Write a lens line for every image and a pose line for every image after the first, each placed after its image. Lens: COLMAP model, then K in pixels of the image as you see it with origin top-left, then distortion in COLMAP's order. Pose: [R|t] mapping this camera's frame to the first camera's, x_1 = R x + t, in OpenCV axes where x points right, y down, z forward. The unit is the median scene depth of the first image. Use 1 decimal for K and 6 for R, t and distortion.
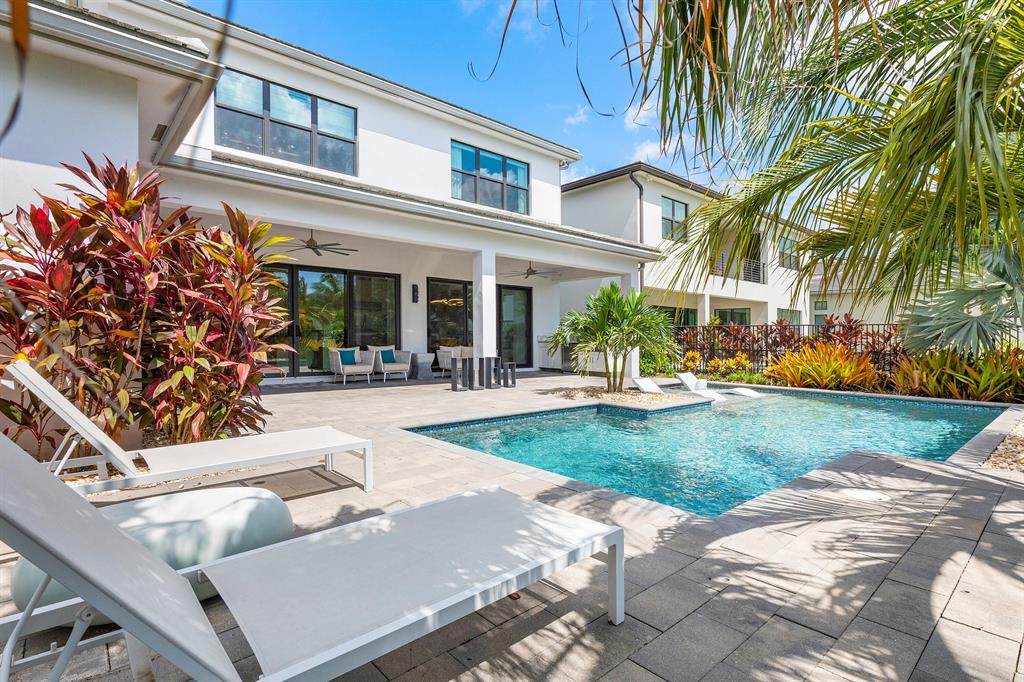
lens RADIAL K [[492.7, 0, 511.9], [0, 492.7, 341.3], [0, 0, 1]] dist [-0.004527, -0.000466]
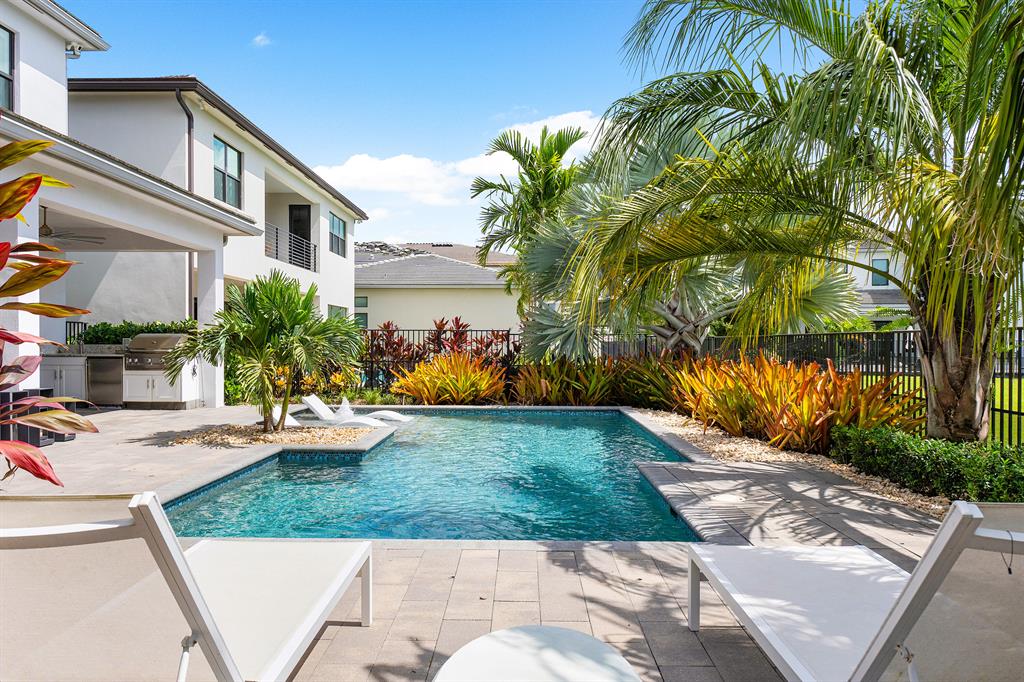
lens RADIAL K [[710.0, 0, 509.7], [0, 710.0, 342.4], [0, 0, 1]] dist [-0.009516, -0.000673]
pose [[0.673493, -0.005627, 0.739172, -0.295840], [0.007456, 0.999972, 0.000820, -0.017547], [-0.739156, 0.004959, 0.673516, 0.099098]]
